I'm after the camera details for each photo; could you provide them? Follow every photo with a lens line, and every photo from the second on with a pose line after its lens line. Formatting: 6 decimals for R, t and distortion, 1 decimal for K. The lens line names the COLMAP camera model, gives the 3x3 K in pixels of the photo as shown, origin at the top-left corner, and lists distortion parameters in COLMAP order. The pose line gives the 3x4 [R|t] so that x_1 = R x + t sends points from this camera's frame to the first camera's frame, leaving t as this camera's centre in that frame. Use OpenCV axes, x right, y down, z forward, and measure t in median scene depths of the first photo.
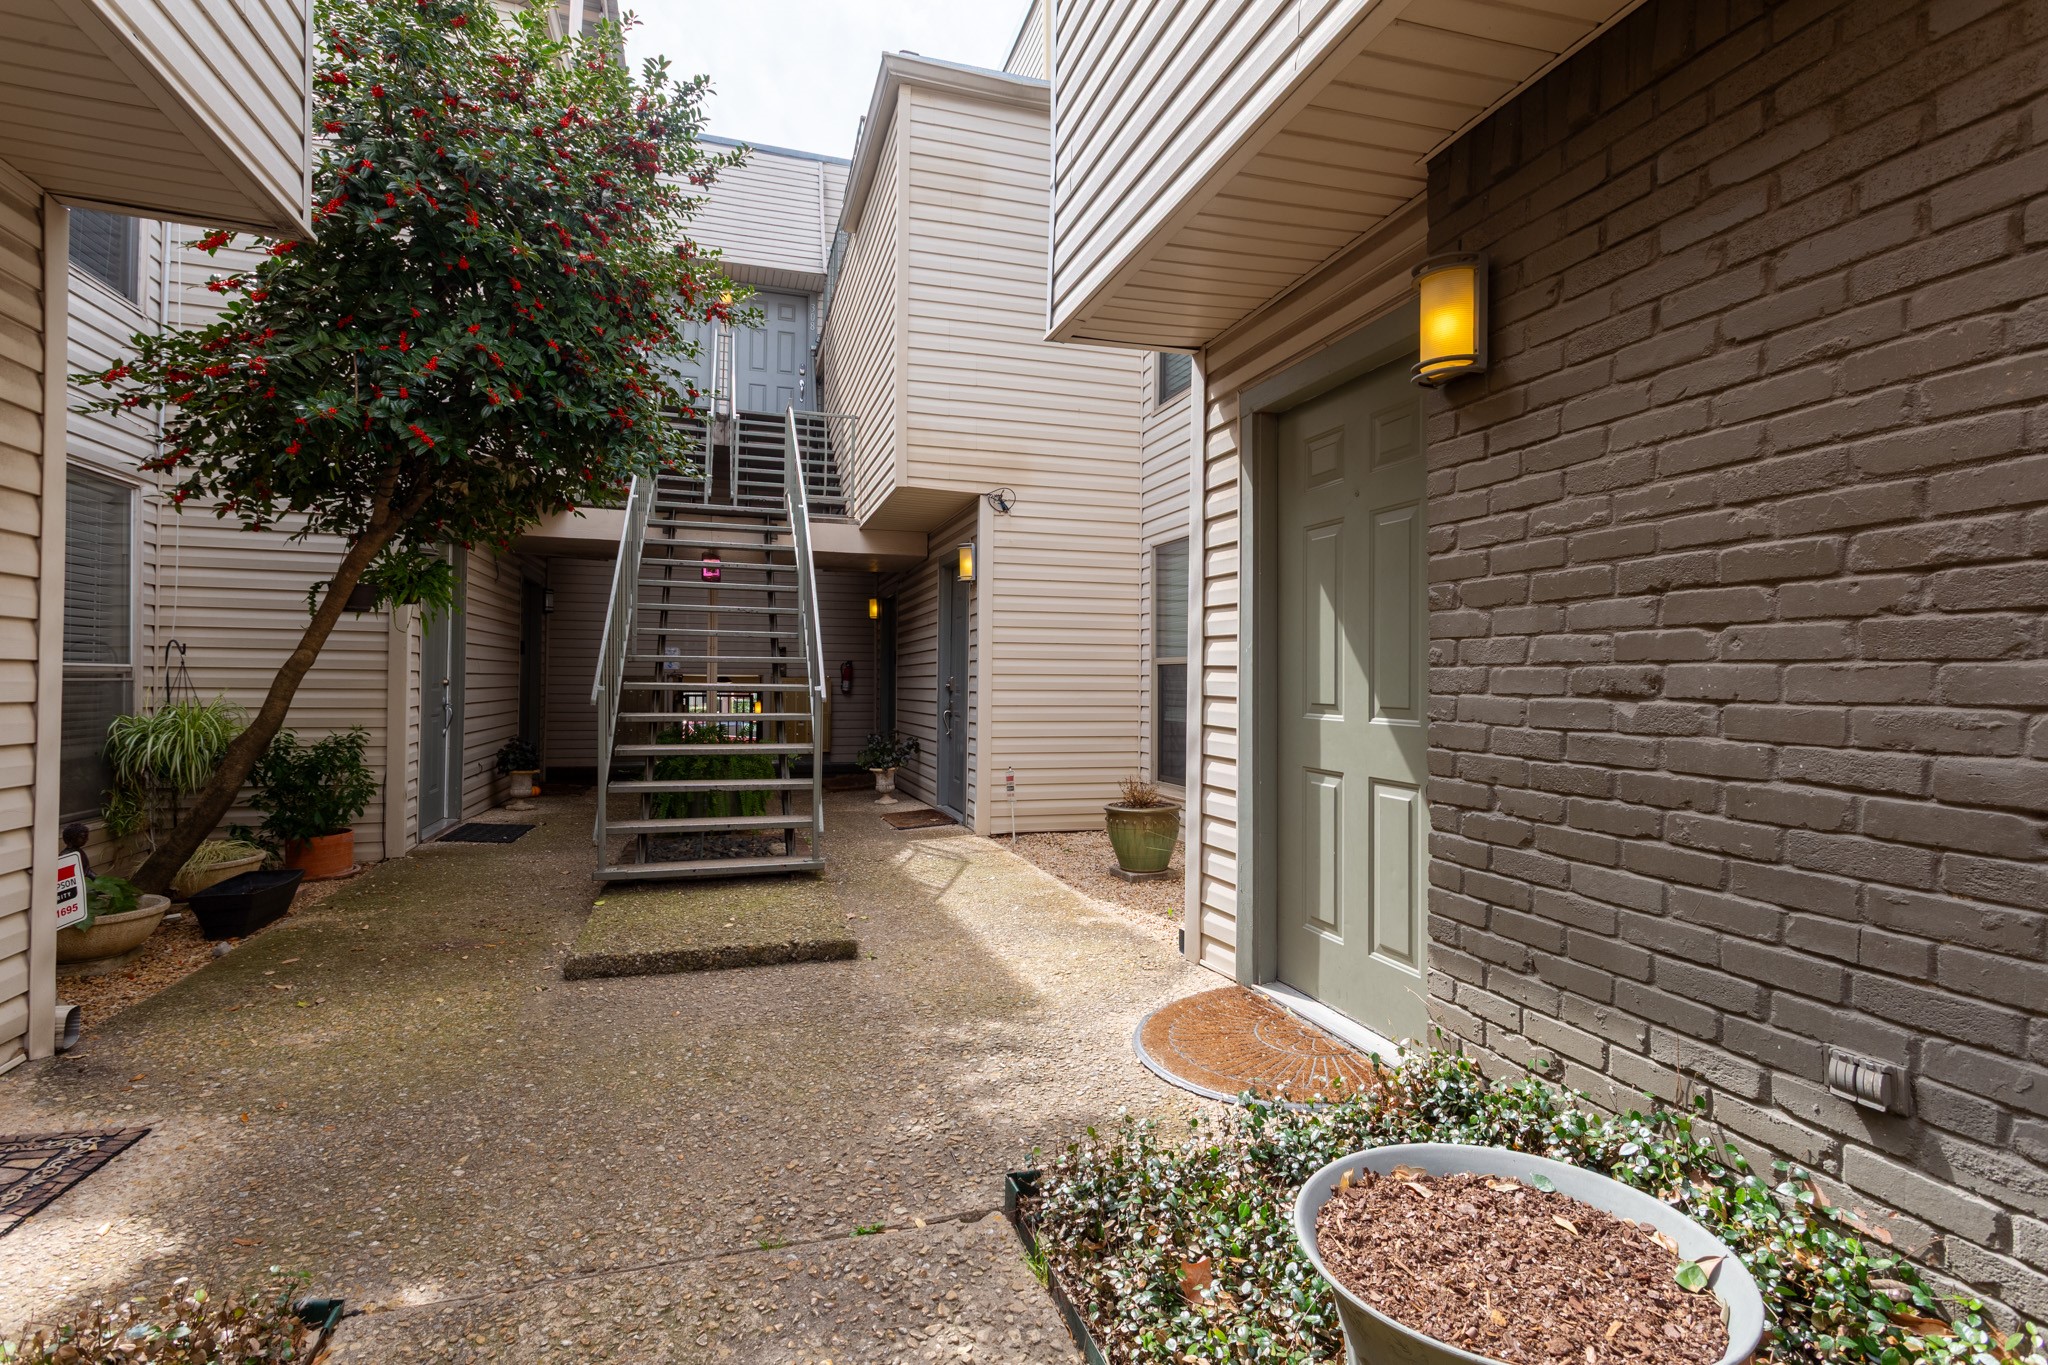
lens RADIAL K [[977.3, 0, 1025.0], [0, 977.3, 673.4], [0, 0, 1]] dist [-0.003846, 0.006191]
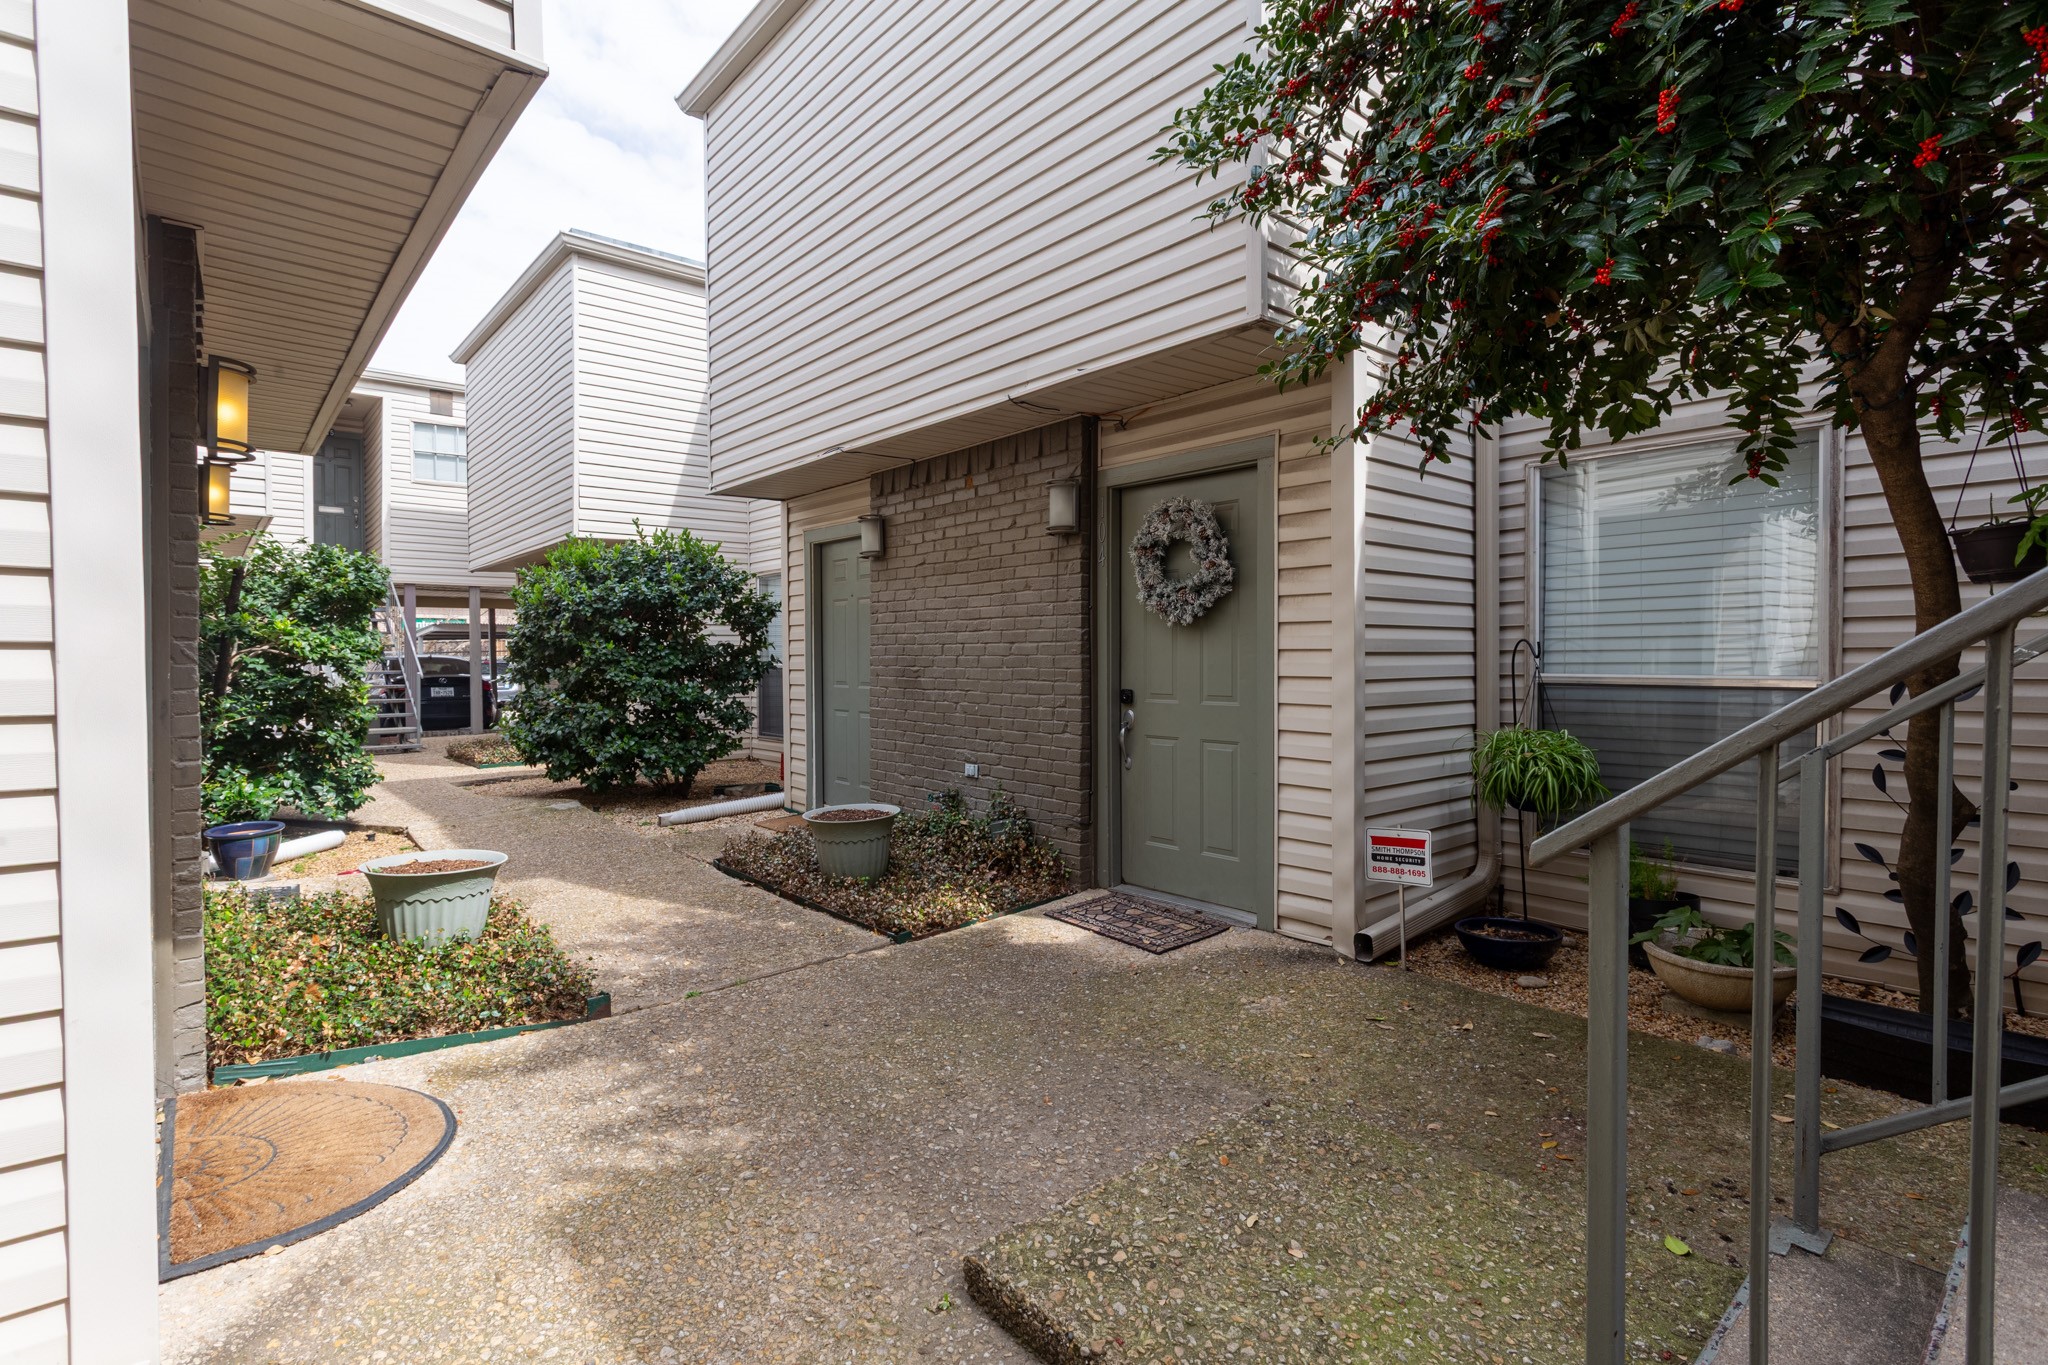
lens RADIAL K [[981.9, 0, 1030.2], [0, 981.9, 674.4], [0, 0, 1]] dist [0.004951, 0.001275]
pose [[-0.919215, 0.004440, -0.393730, -0.023300], [0.000965, 0.999959, 0.009024, -0.028881], [0.393754, 0.007915, -0.919182, 2.518992]]
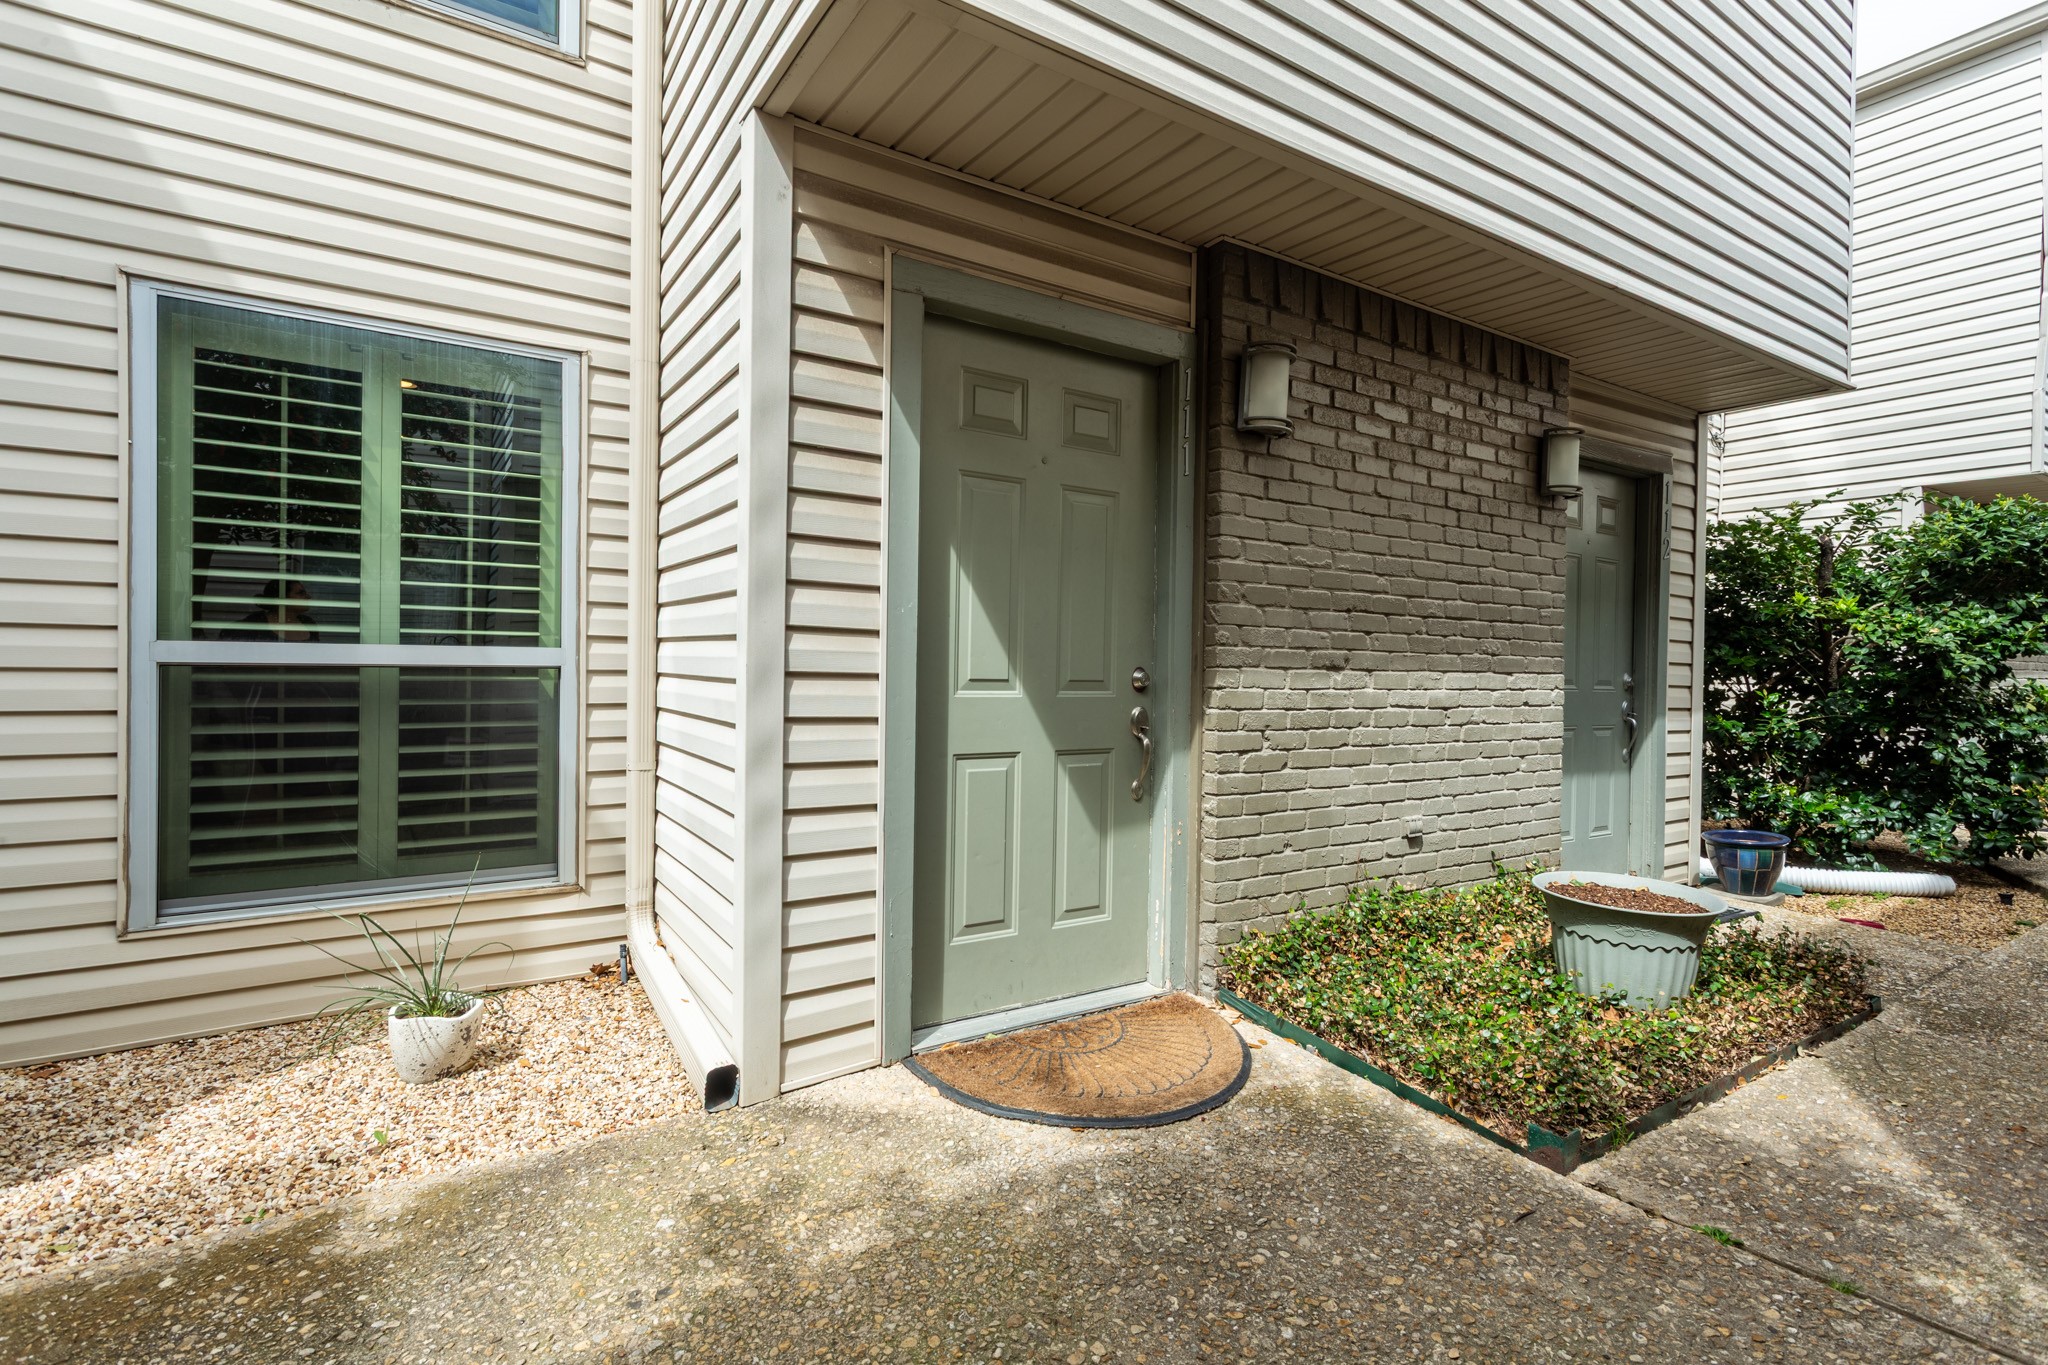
lens RADIAL K [[977.3, 0, 1025.0], [0, 977.3, 673.4], [0, 0, 1]] dist [-0.003846, 0.006191]
pose [[-0.274248, -0.018323, 0.961484, -0.772664], [-0.023232, 0.999653, 0.012424, 0.019833], [-0.961378, -0.018930, -0.274578, 1.677814]]
